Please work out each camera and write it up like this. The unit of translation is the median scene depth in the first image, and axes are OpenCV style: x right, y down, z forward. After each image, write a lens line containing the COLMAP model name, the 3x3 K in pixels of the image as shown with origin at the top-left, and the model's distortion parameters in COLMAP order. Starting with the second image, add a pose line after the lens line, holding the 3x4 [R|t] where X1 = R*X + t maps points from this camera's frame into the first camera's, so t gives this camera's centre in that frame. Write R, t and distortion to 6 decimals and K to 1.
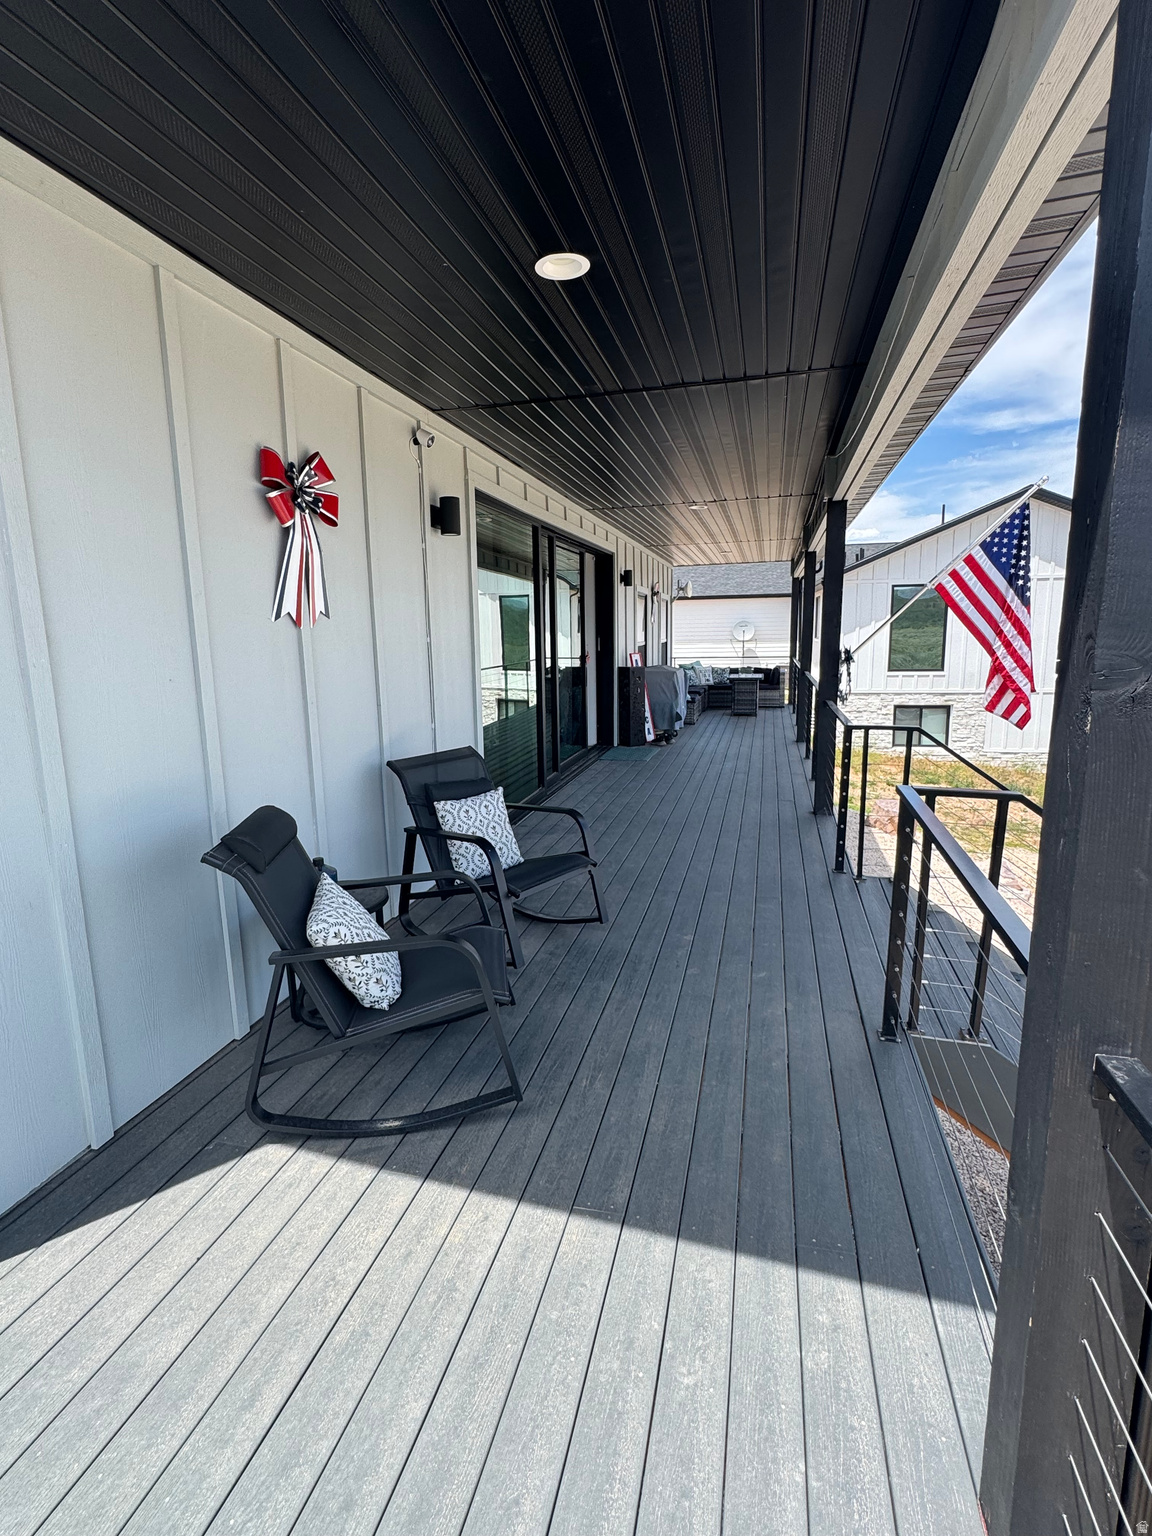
lens RADIAL K [[744.1, 0, 578.3], [0, 744.1, 768.0], [0, 0, 1]] dist [-0.003805, 0.001111]
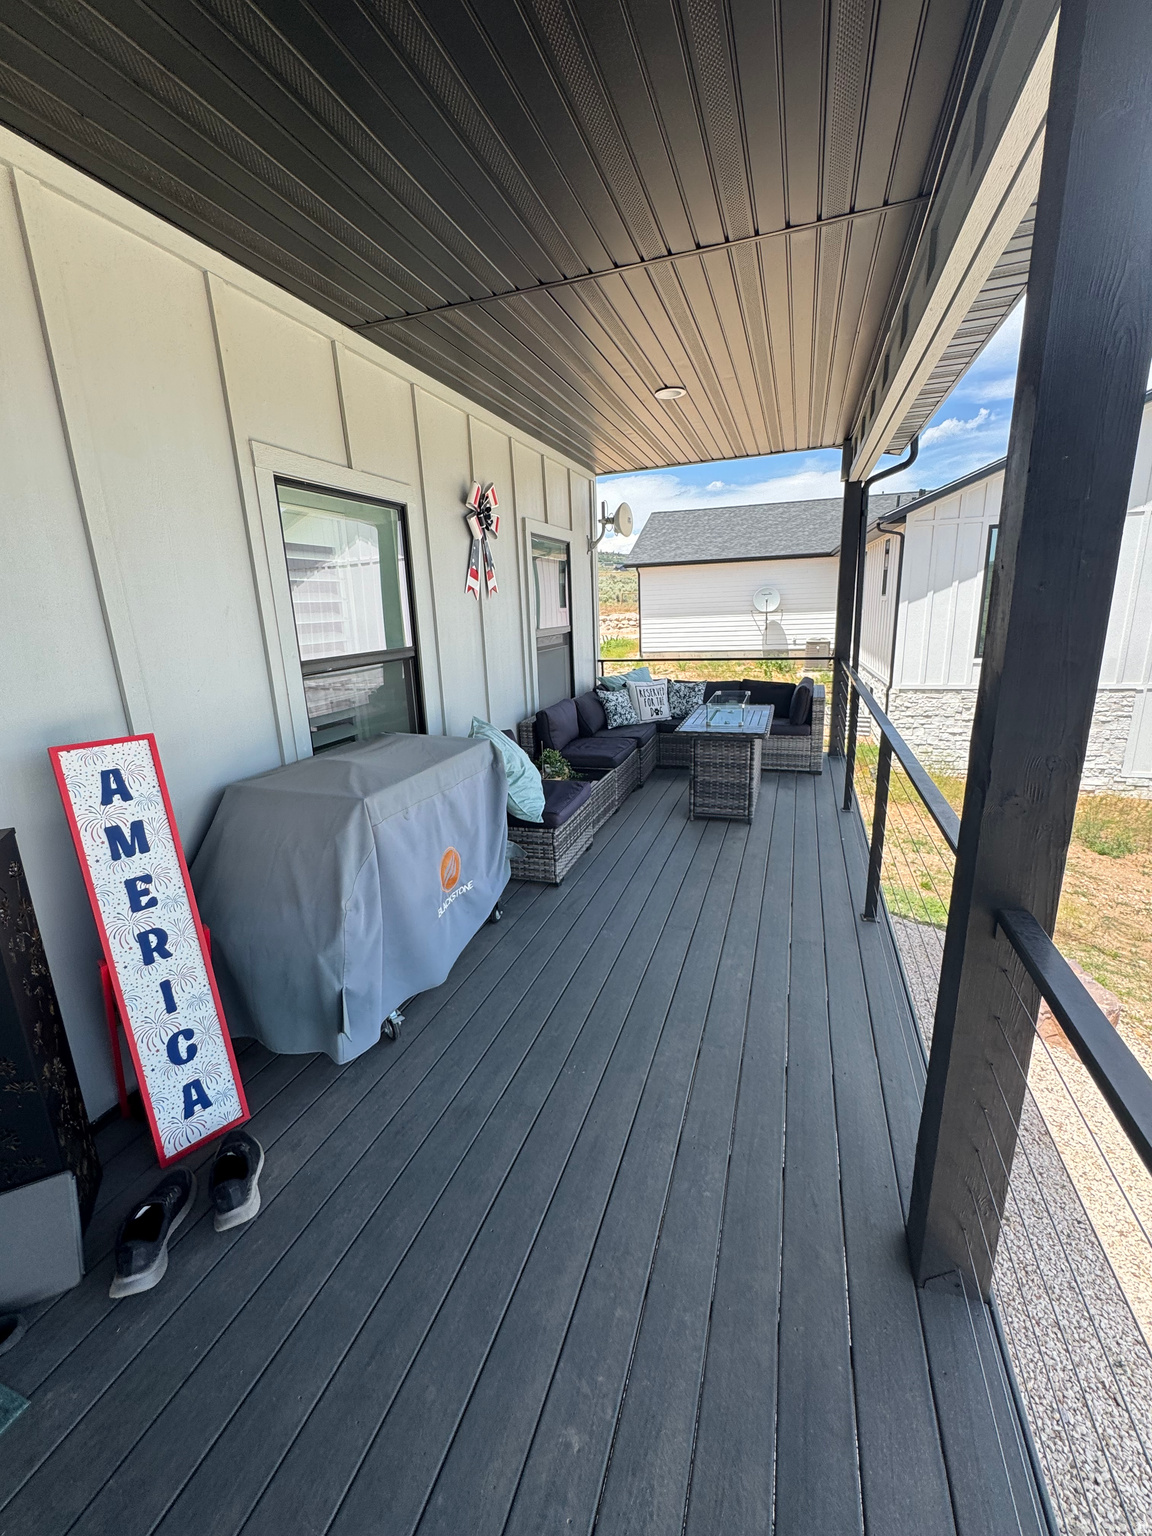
lens RADIAL K [[617.3, 0, 573.0], [0, 617.3, 764.6], [0, 0, 1]] dist [-0.006750, 0.000571]
pose [[0.996381, -0.011499, -0.084220, 0.120999], [0.017837, 0.997032, 0.074888, -0.090094], [0.083109, -0.076120, 0.993629, 0.473566]]
